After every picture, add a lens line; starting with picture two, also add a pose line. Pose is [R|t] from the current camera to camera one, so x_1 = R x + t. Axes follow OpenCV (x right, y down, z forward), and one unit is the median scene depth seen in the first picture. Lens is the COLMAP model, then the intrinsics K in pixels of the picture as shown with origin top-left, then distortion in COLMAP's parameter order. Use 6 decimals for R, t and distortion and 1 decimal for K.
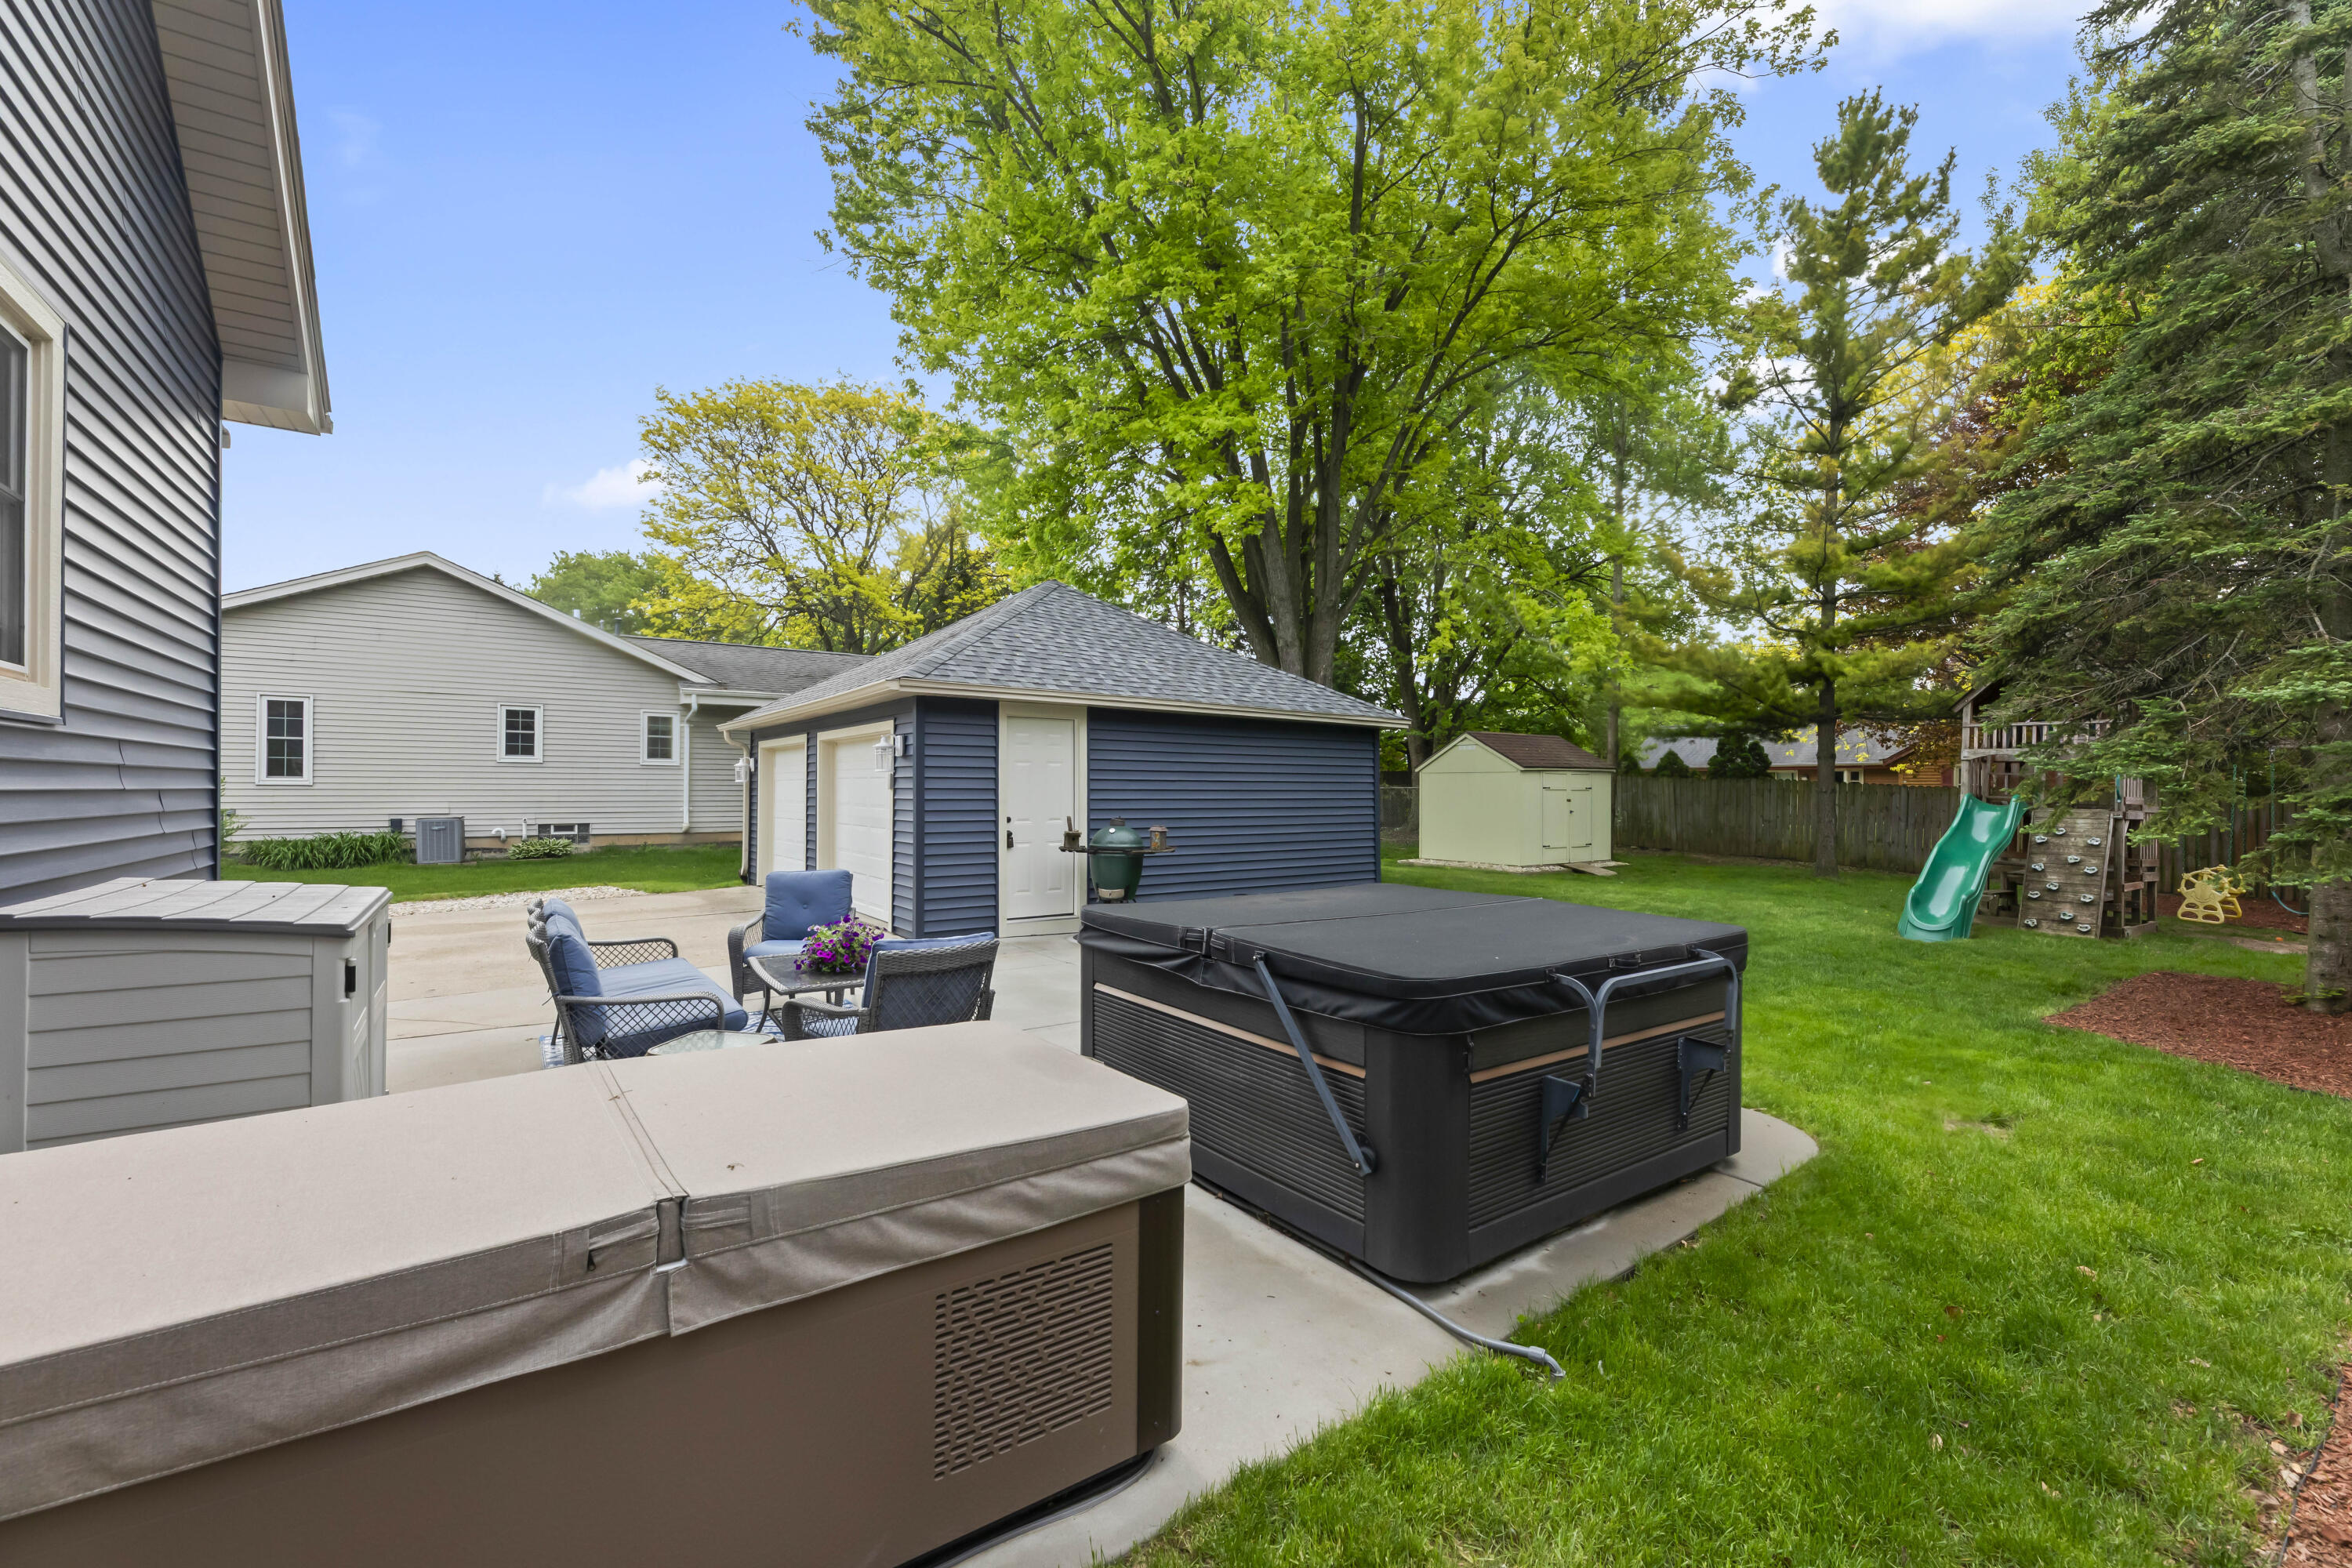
lens RADIAL K [[961.7, 0, 1189.9], [0, 961.7, 785.1], [0, 0, 1]] dist [-0.002046, 0.000035]
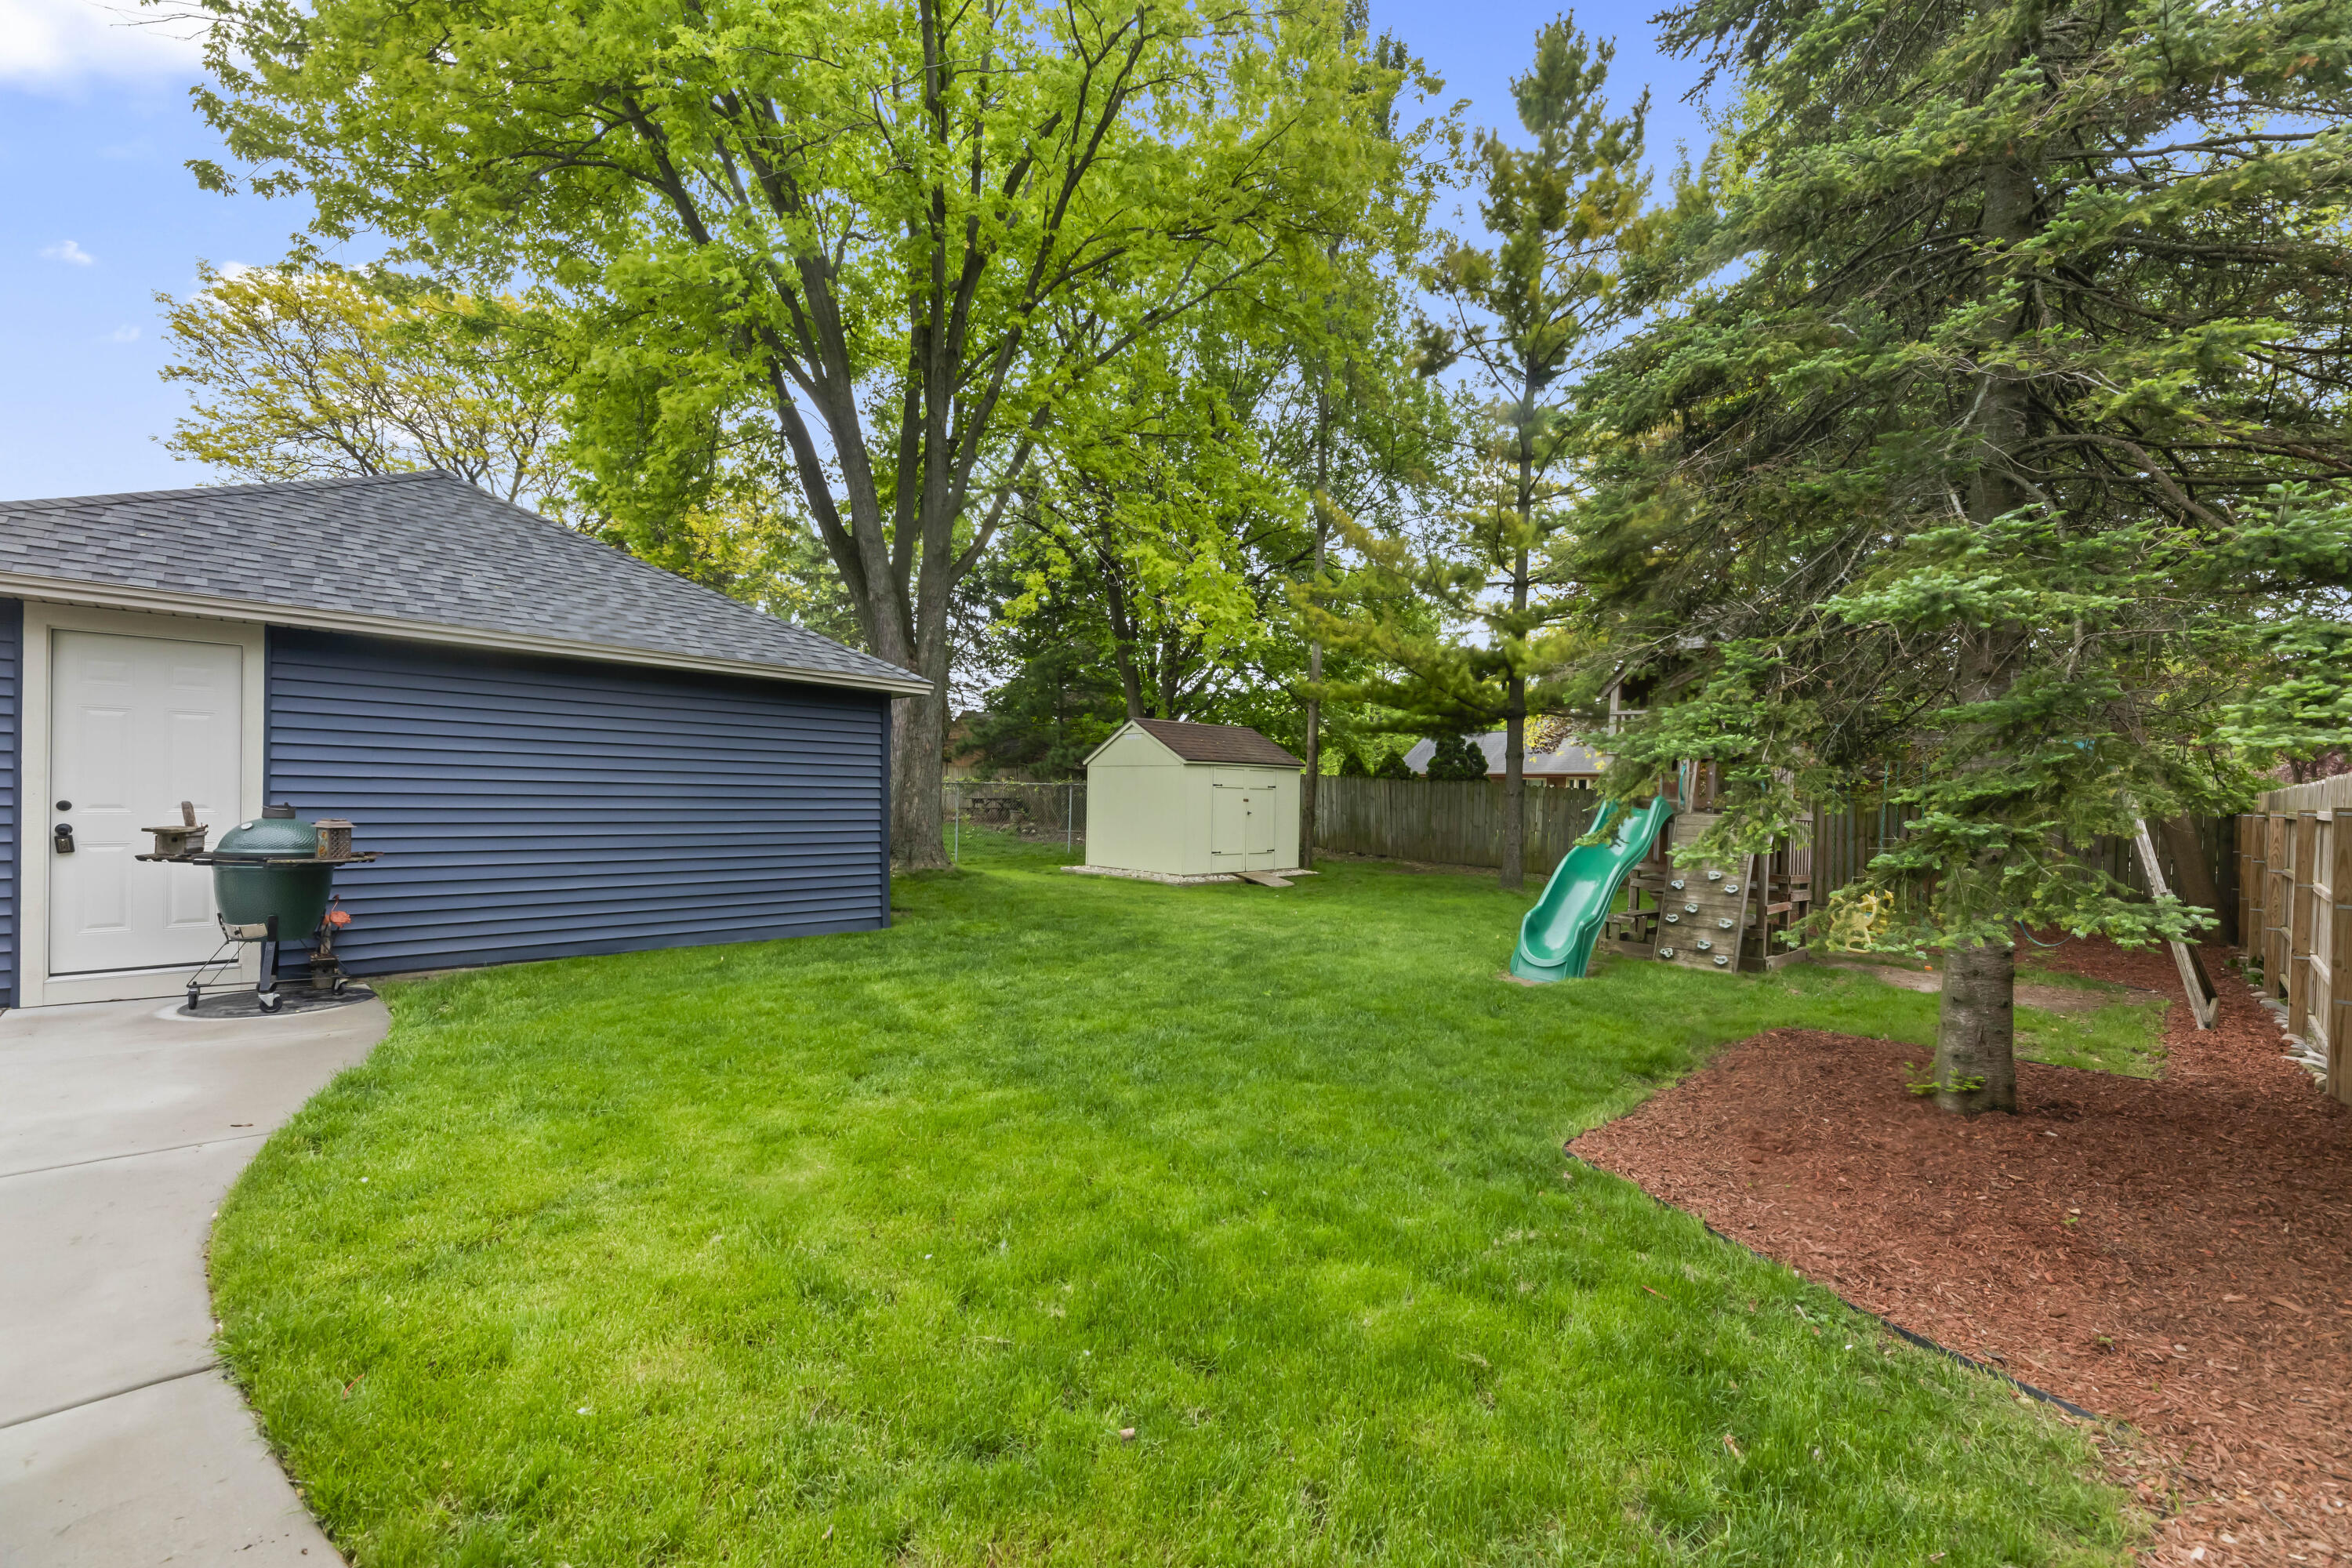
lens RADIAL K [[961.7, 0, 1159.6], [0, 961.7, 791.0], [0, 0, 1]] dist [-0.002046, 0.000035]
pose [[0.987410, 0.017851, 0.157170, 0.200739], [-0.018812, 0.999812, 0.004631, 0.005890], [-0.157058, -0.007529, 0.987561, 0.163317]]
